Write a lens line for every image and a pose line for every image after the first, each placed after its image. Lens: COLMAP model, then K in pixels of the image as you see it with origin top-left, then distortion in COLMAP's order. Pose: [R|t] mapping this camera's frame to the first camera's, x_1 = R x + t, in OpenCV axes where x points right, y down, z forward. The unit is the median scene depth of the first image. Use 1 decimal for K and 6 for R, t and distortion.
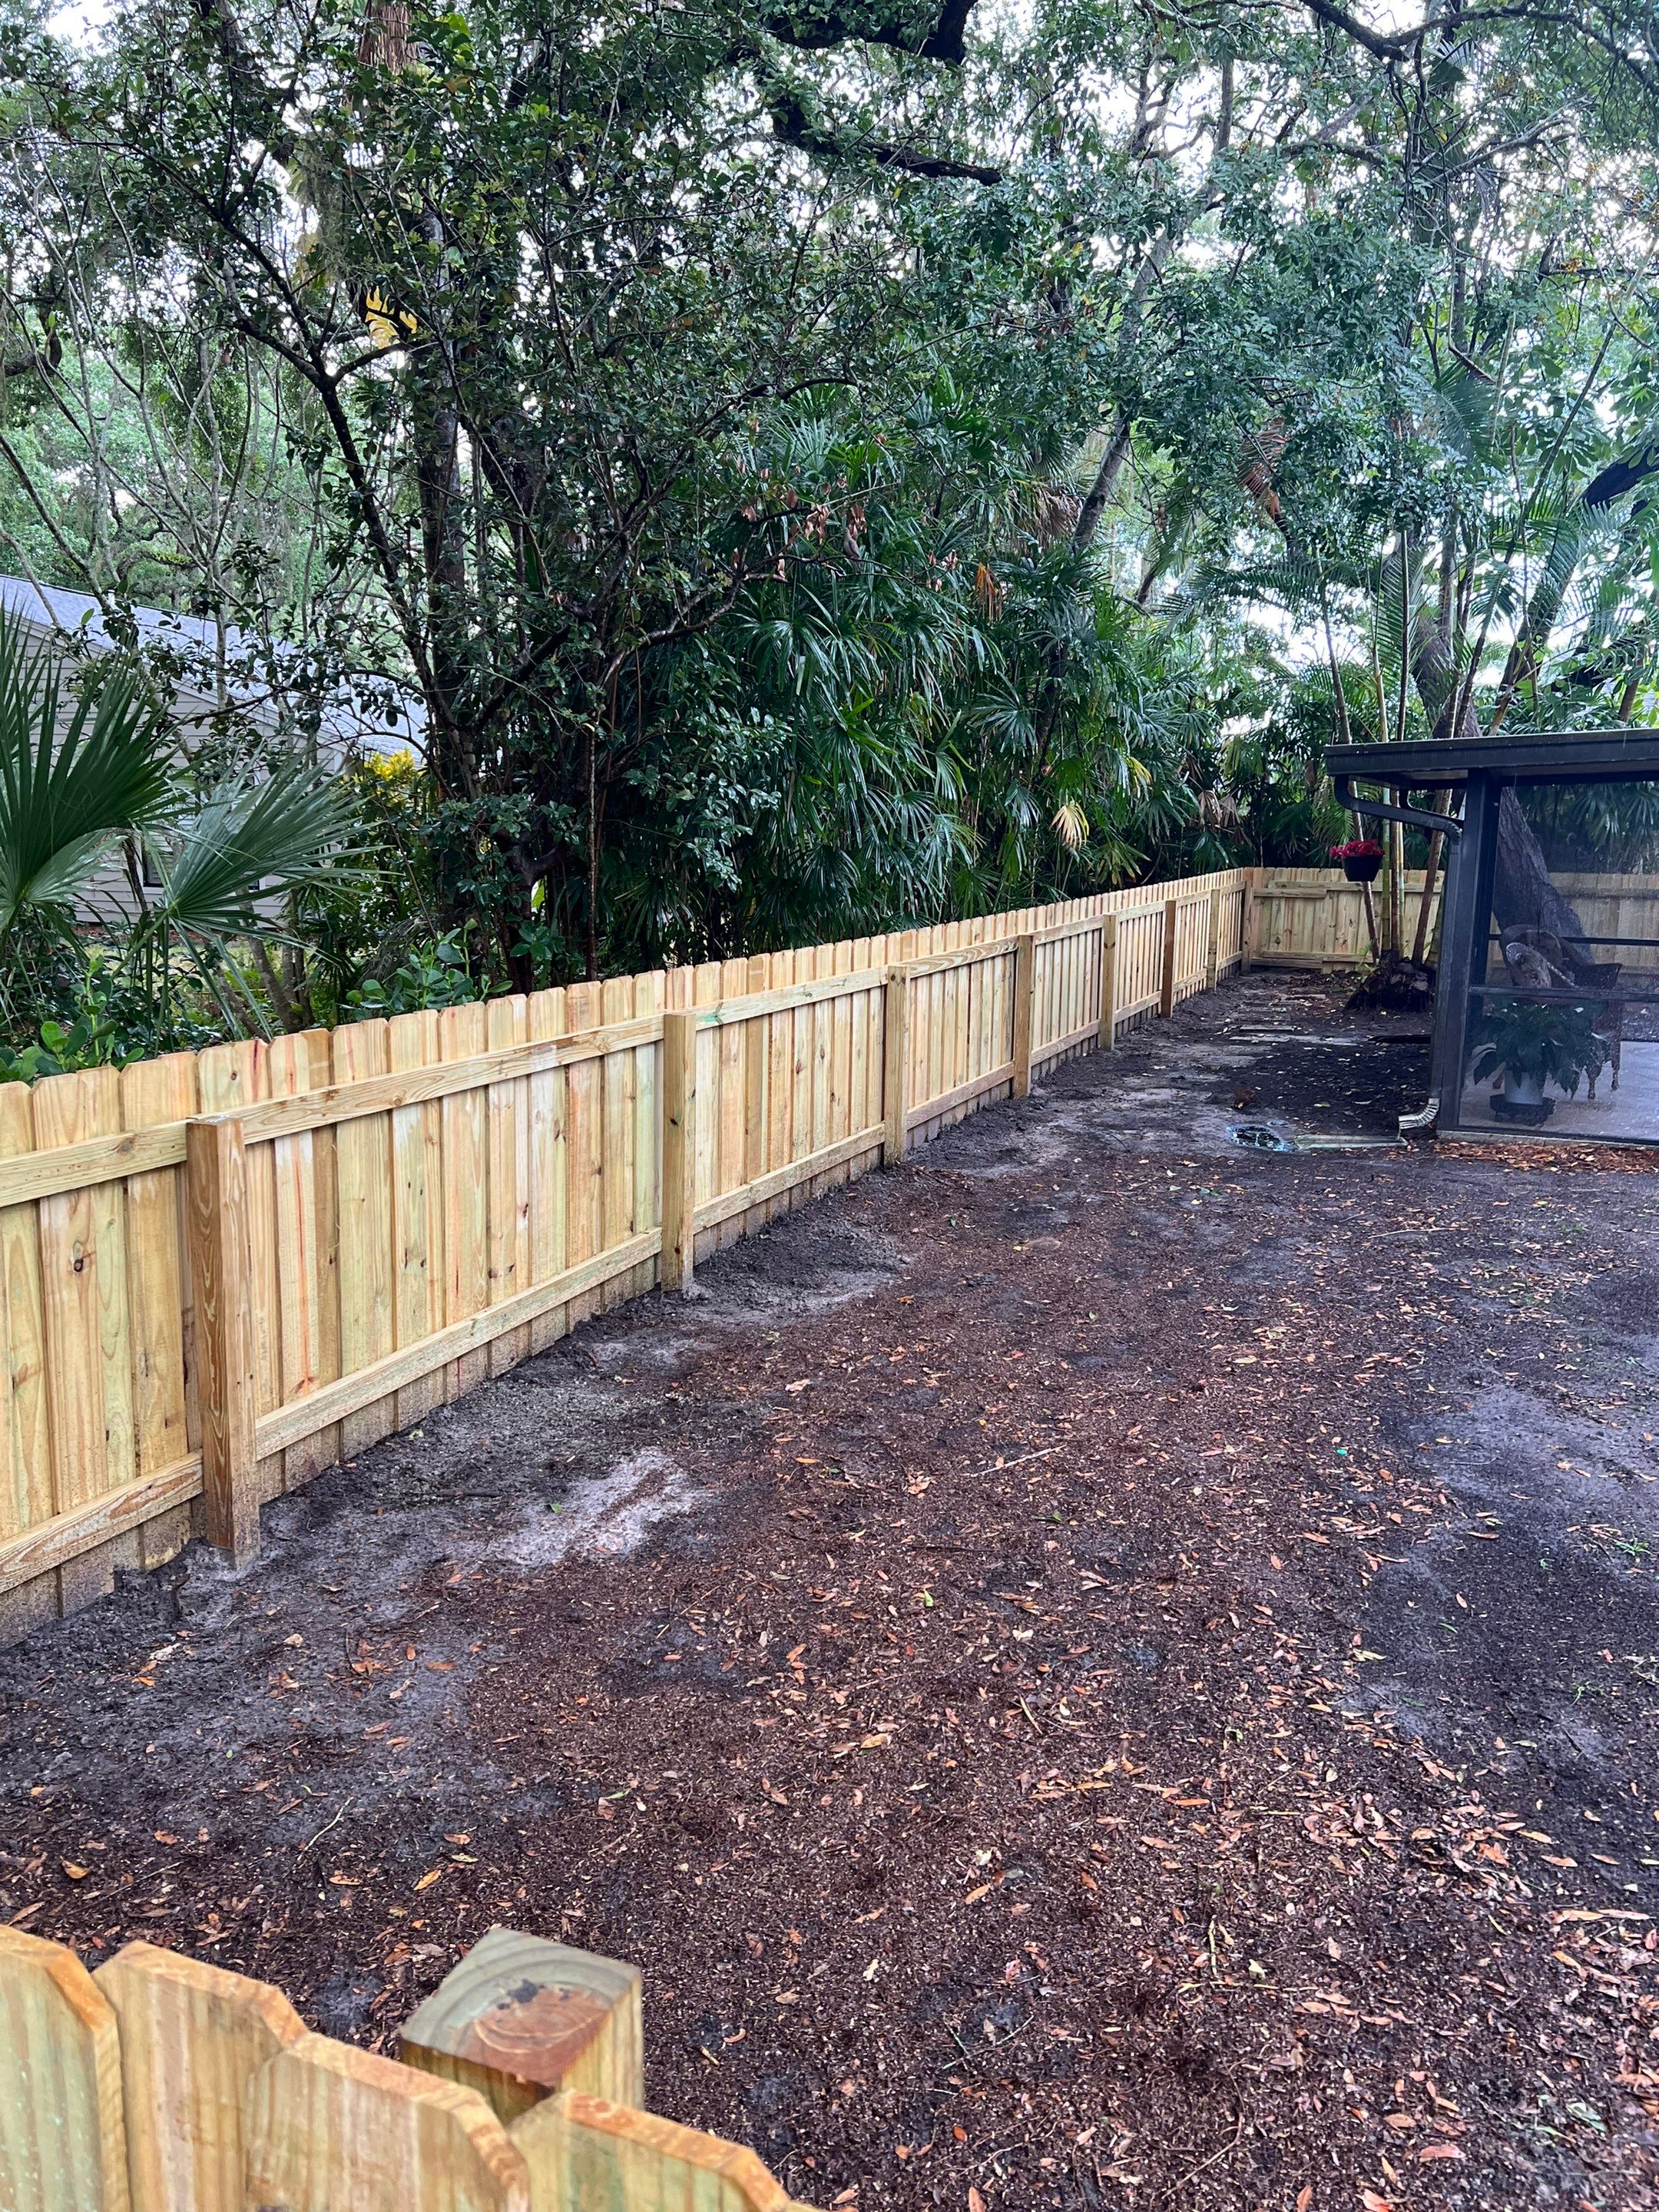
lens RADIAL K [[1673.9, 0, 829.5], [0, 1673.9, 1106.0], [0, 0, 1]] dist [0.106789, -0.189780]
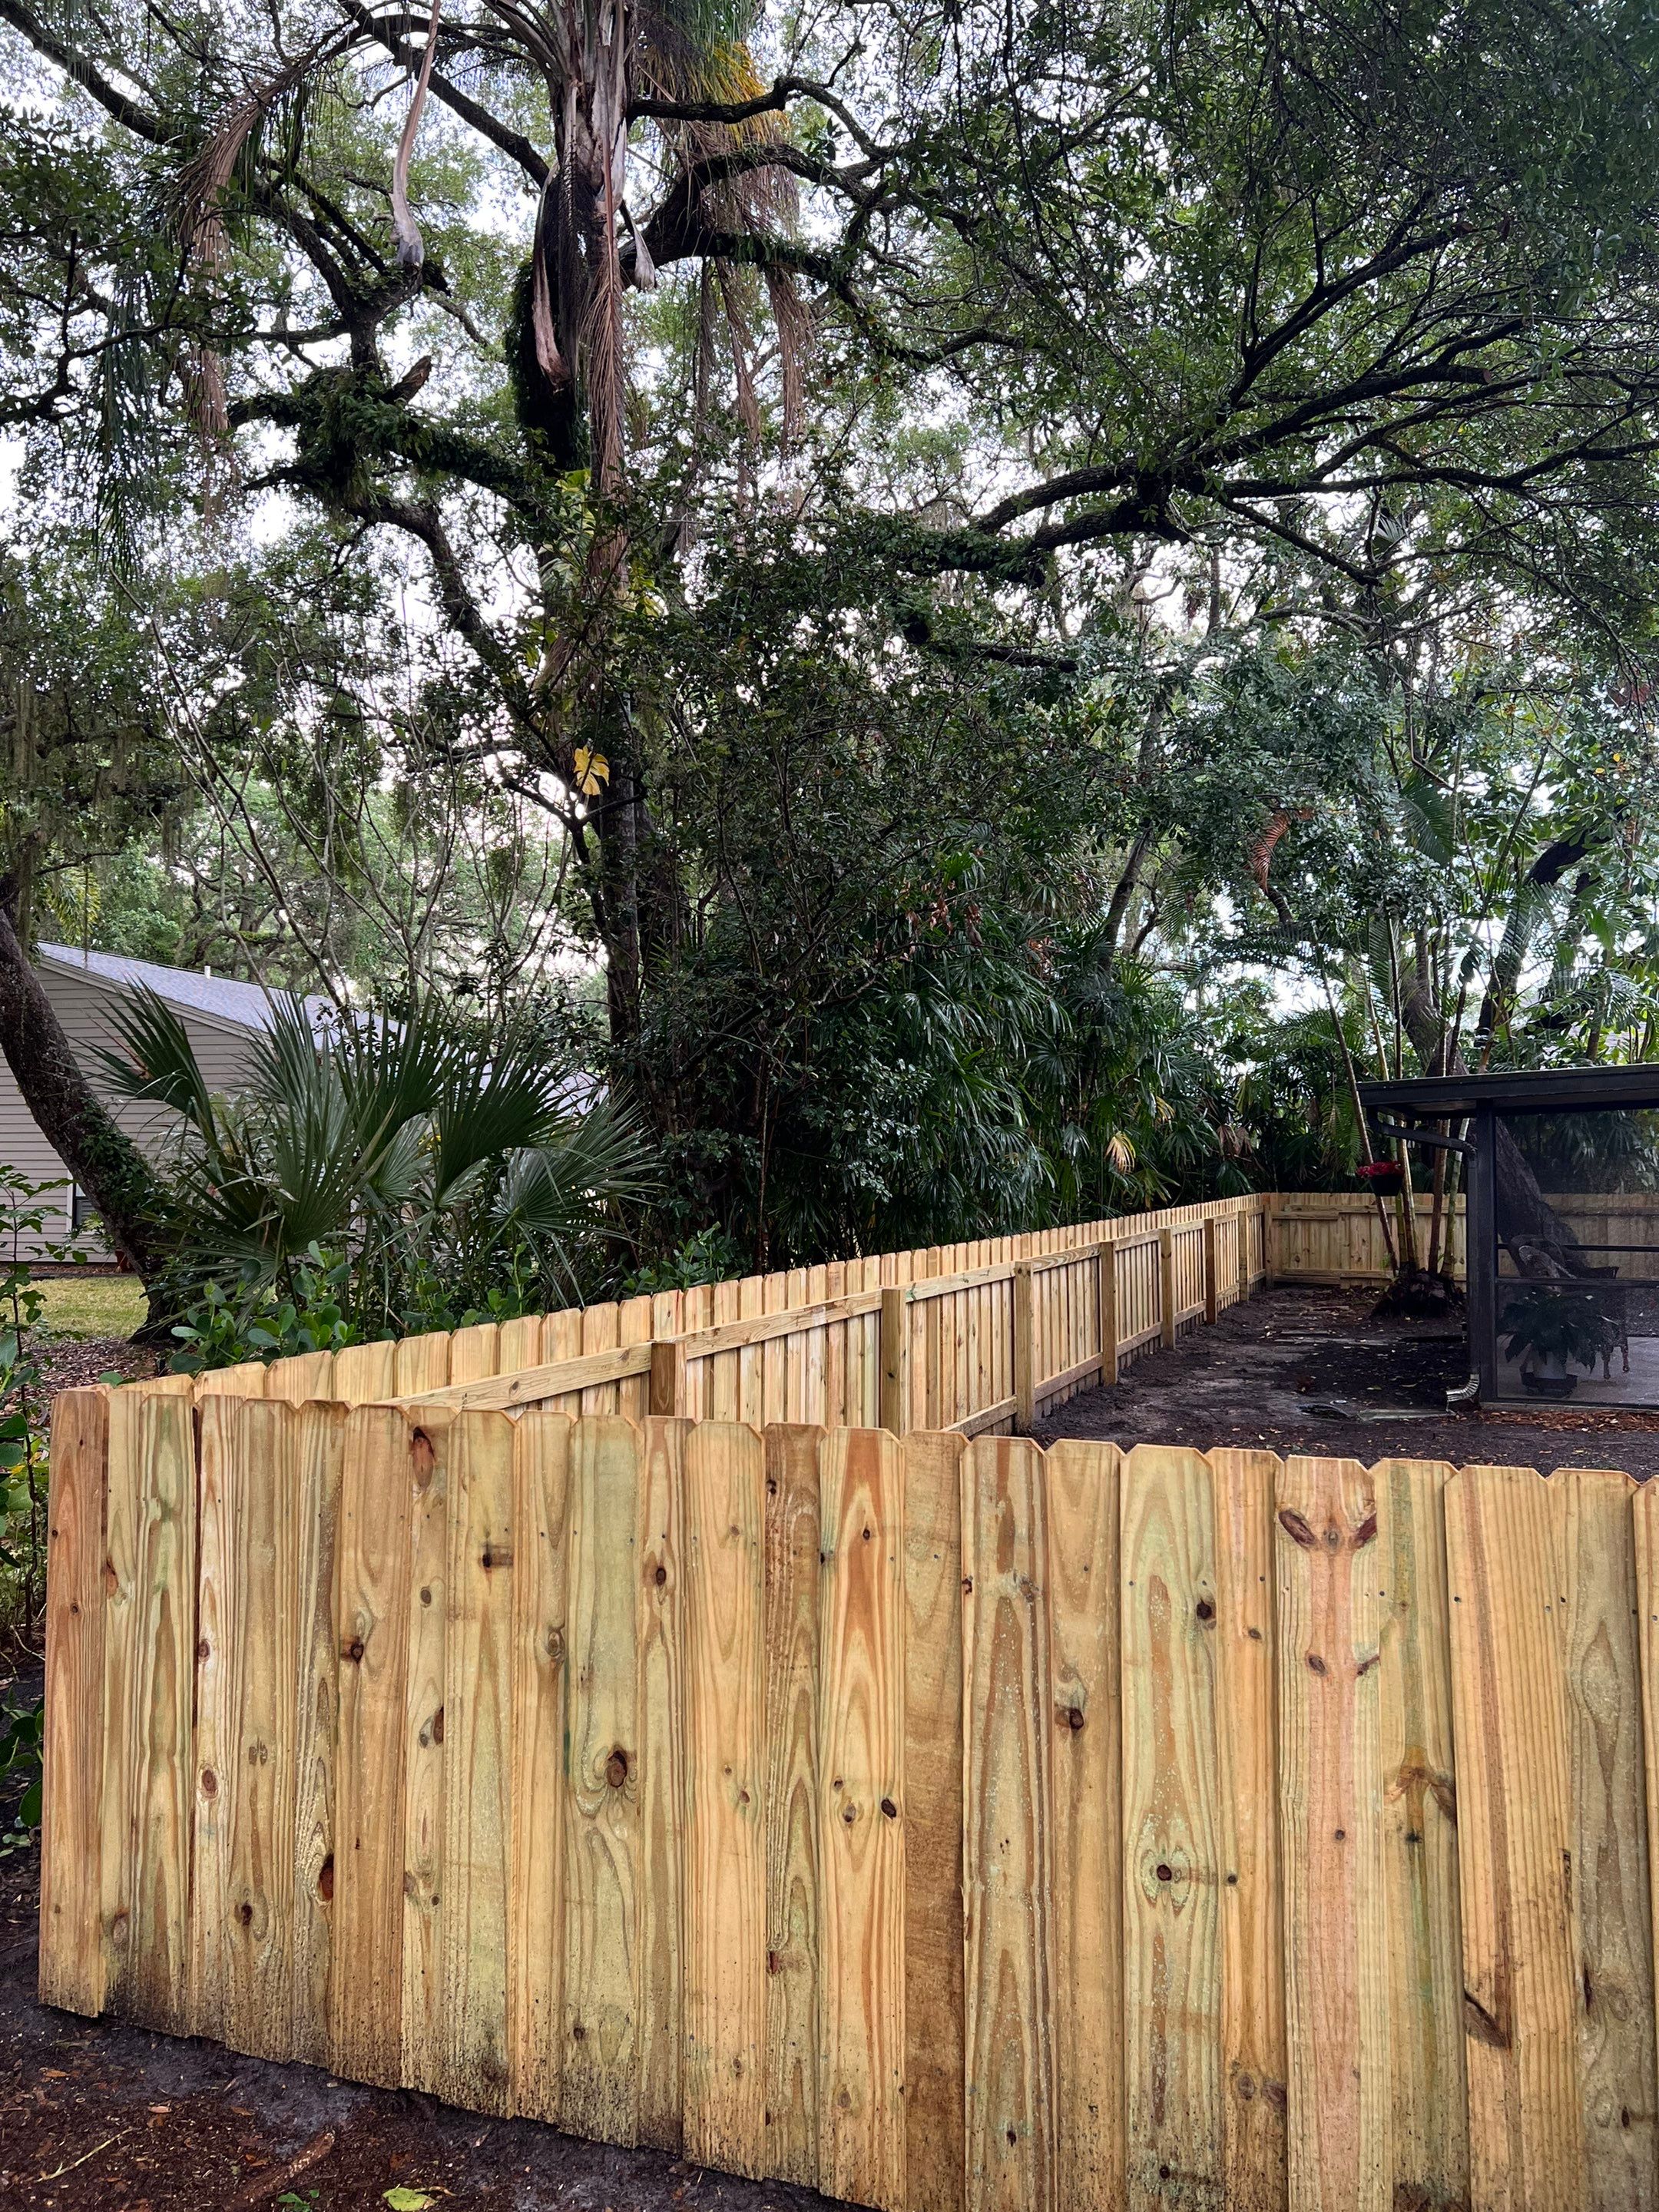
lens RADIAL K [[1638.8, 0, 822.2], [0, 1638.8, 1053.5], [0, 0, 1]] dist [0.077619, -0.056363]
pose [[0.999866, -0.015533, -0.005239, -0.056253], [0.013904, 0.972879, -0.230896, 0.025086], [0.008683, 0.230792, 0.972964, -0.116811]]
